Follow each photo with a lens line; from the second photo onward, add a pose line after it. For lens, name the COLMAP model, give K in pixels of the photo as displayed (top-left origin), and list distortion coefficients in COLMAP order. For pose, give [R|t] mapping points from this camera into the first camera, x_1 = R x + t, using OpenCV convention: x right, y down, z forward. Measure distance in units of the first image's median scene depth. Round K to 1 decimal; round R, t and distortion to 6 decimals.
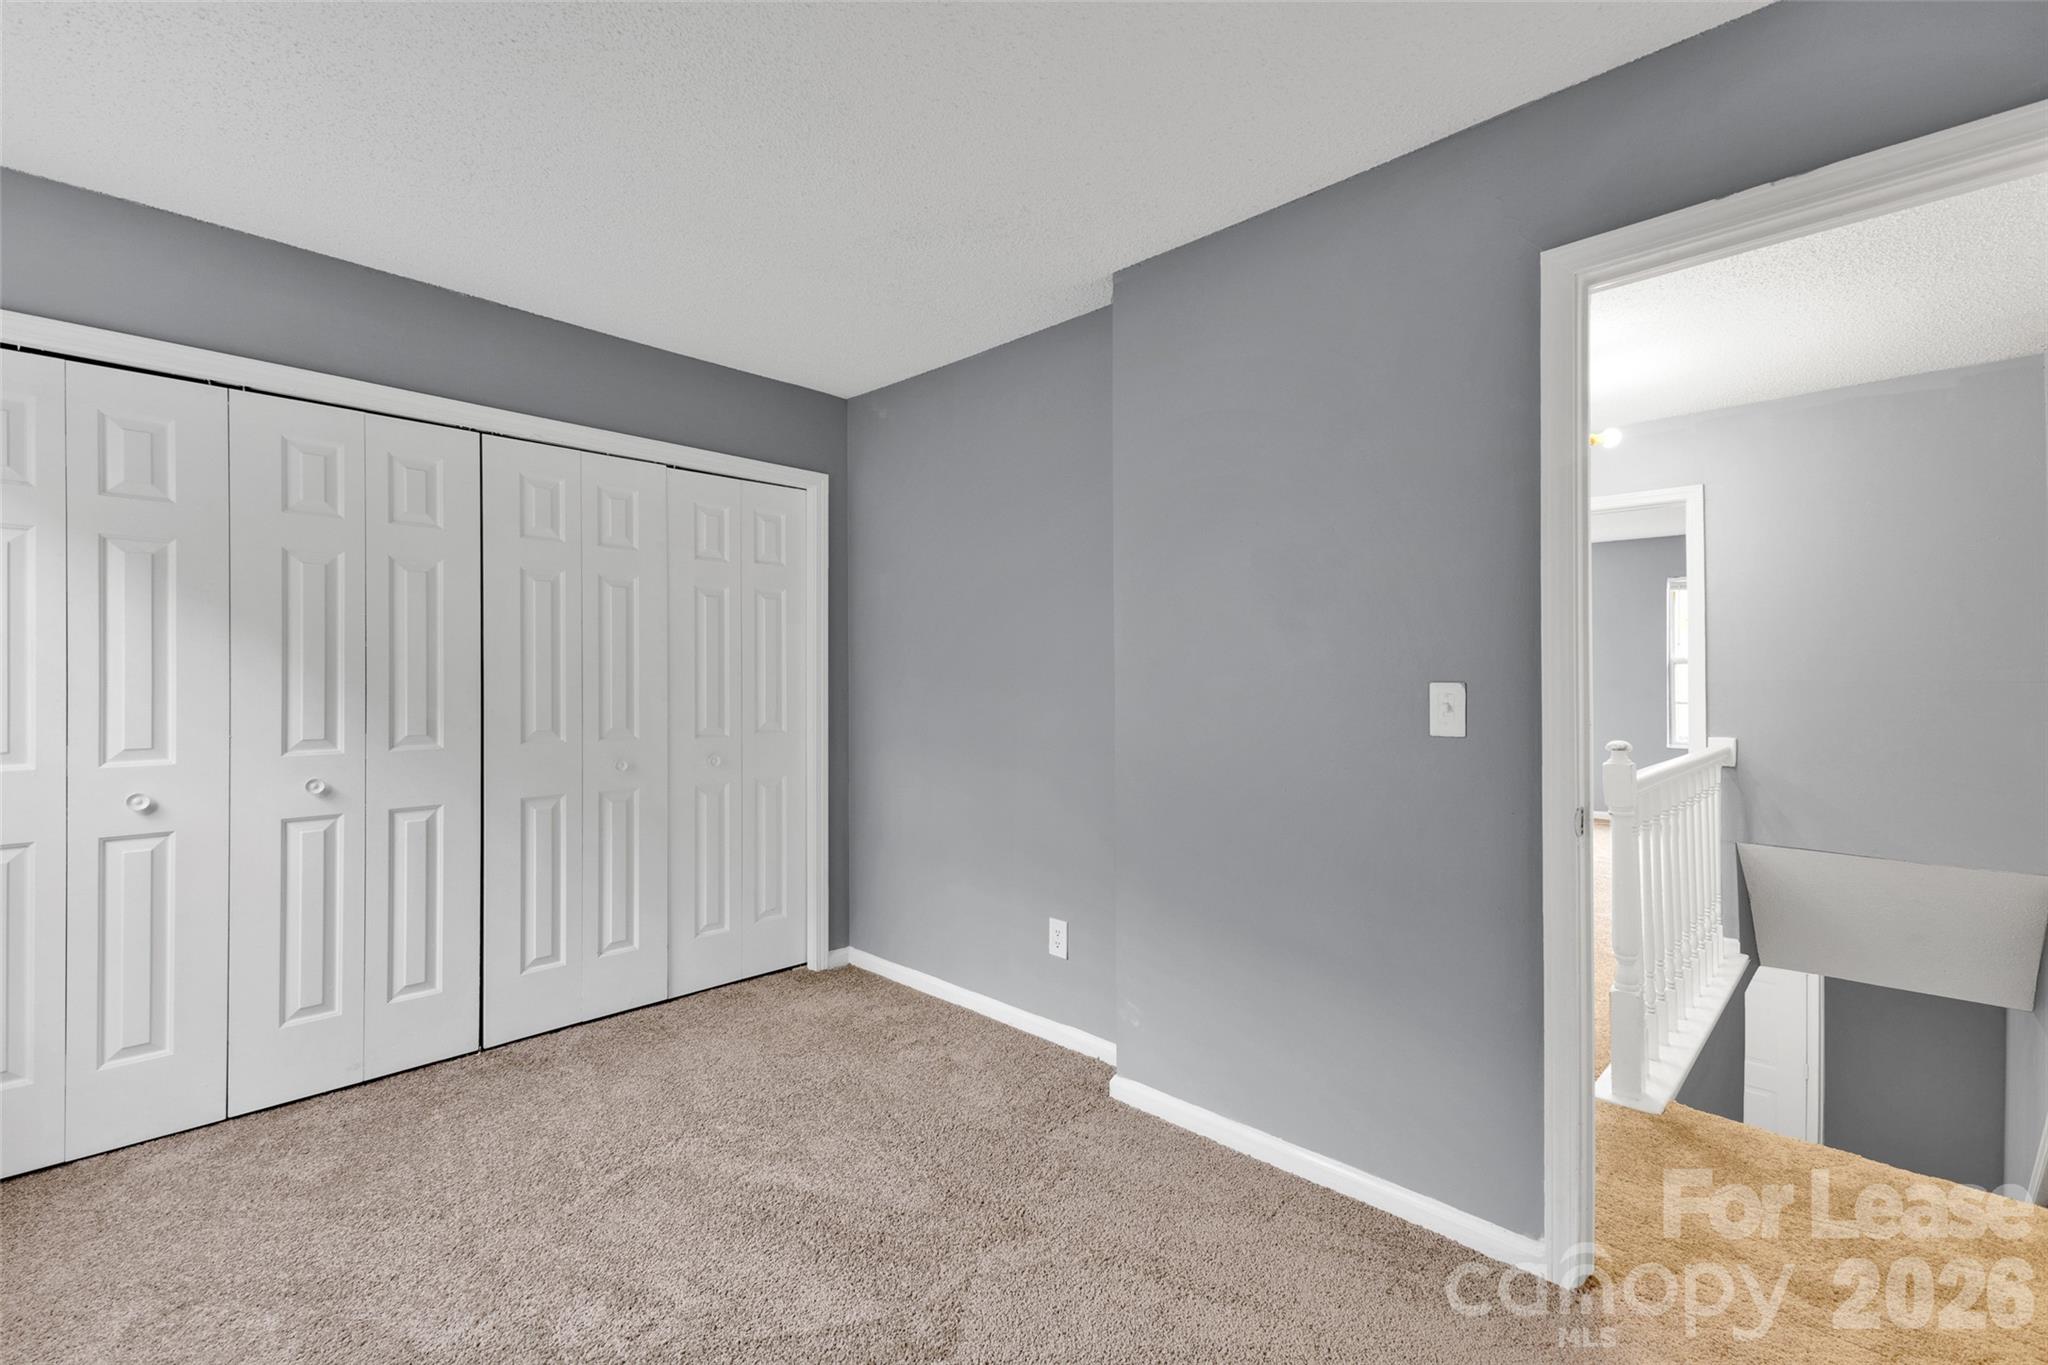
lens RADIAL K [[911.4, 0, 1005.9], [0, 911.4, 673.0], [0, 0, 1]] dist [0.022249, -0.000347]
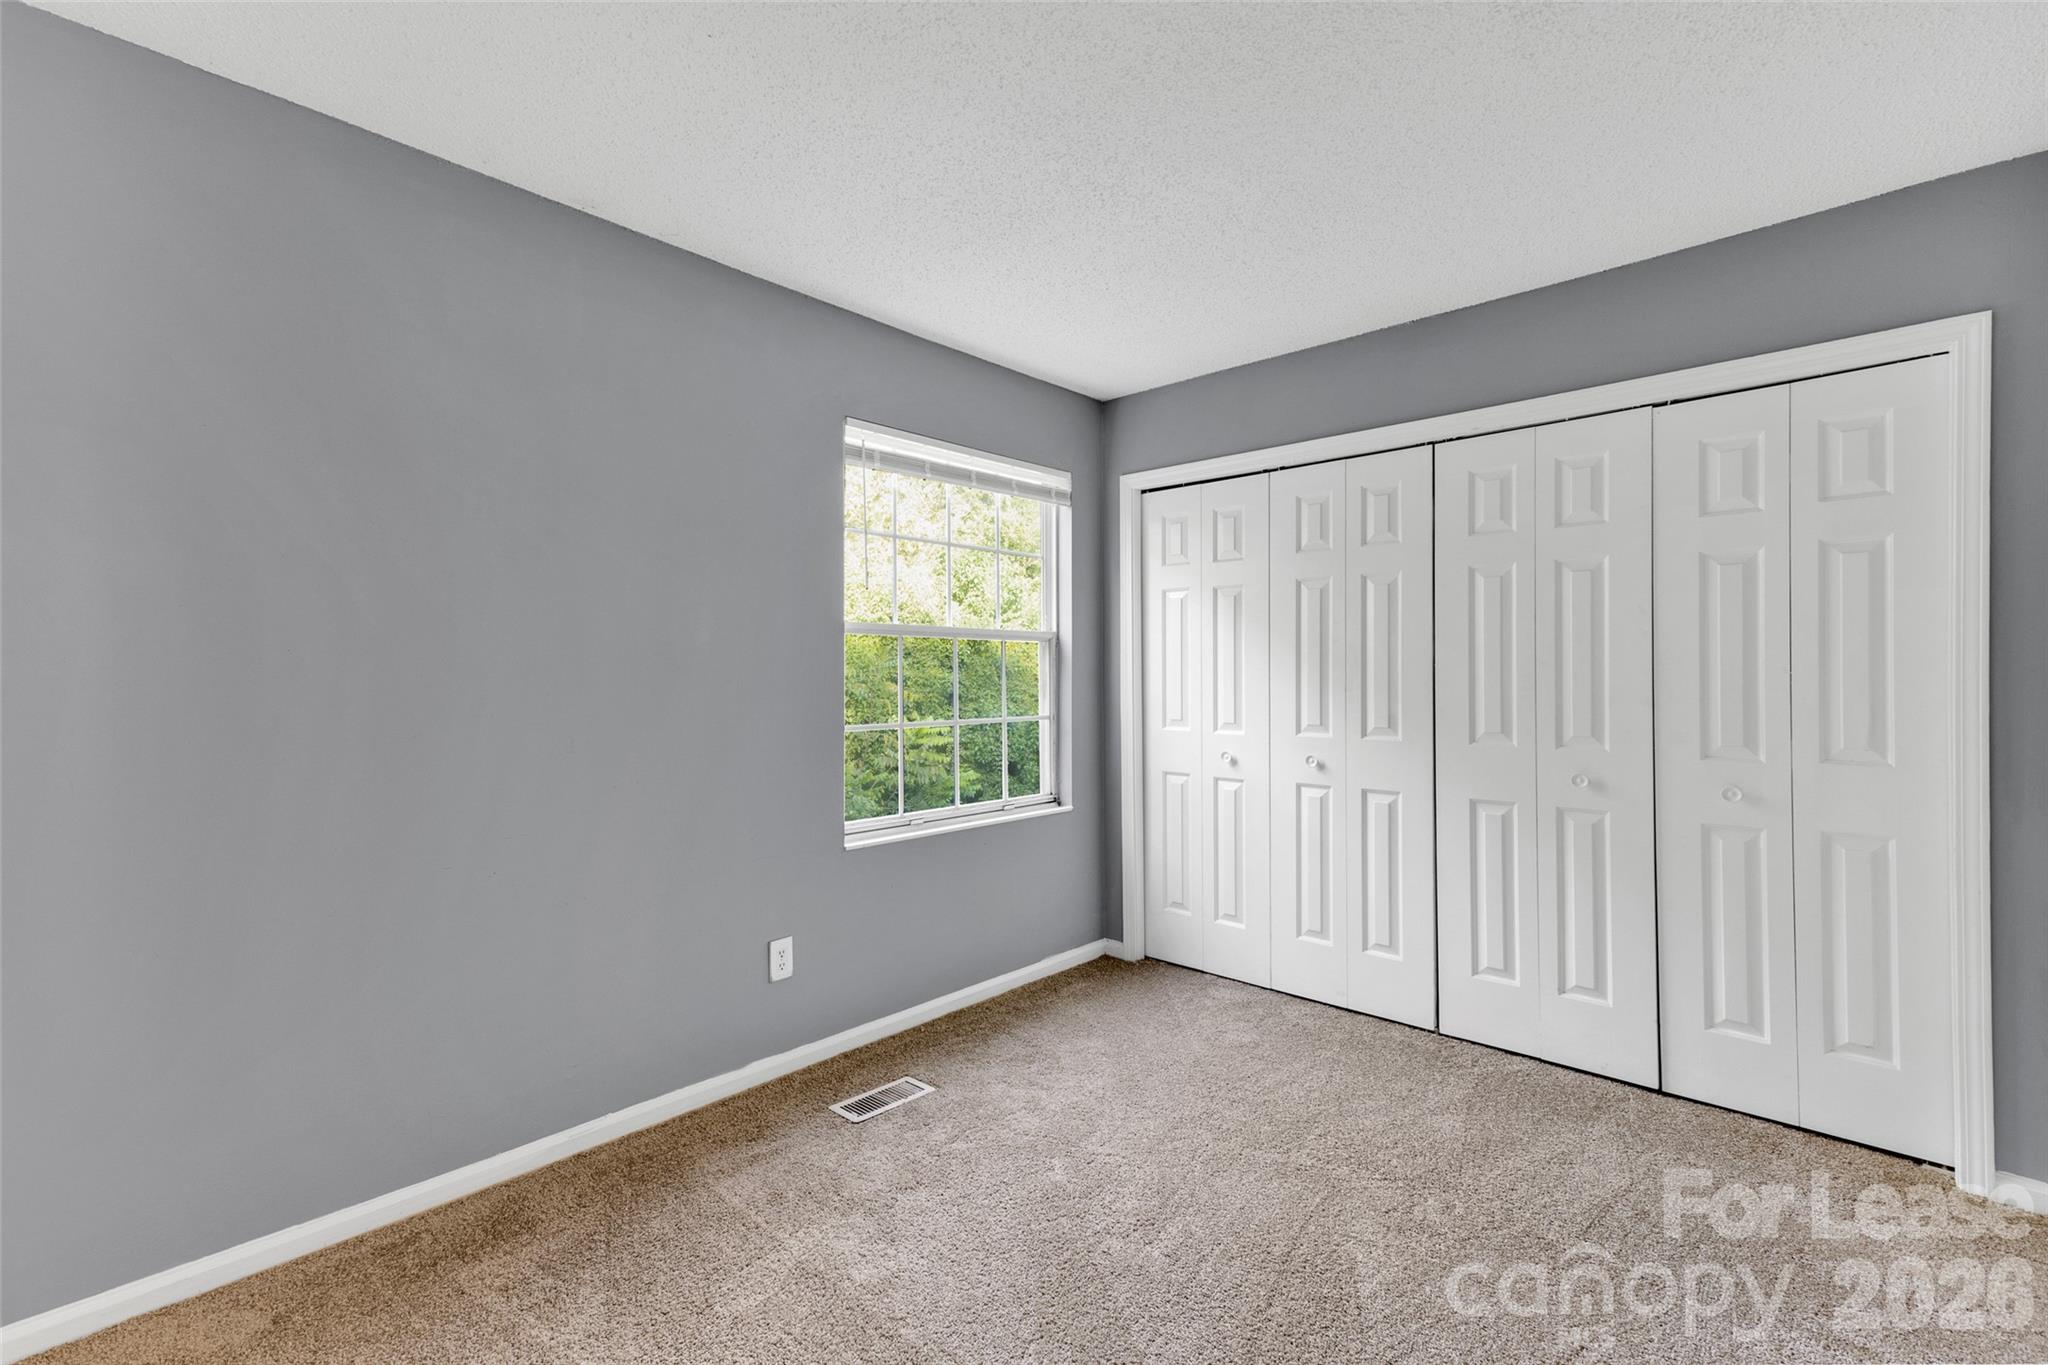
lens RADIAL K [[911.4, 0, 1013.3], [0, 911.4, 679.8], [0, 0, 1]] dist [0.022249, -0.000347]
pose [[0.011392, 0.001914, -0.999933, 0.459505], [0.001857, 0.999996, 0.001935, 0.005437], [0.999933, -0.001879, 0.011388, 0.497539]]
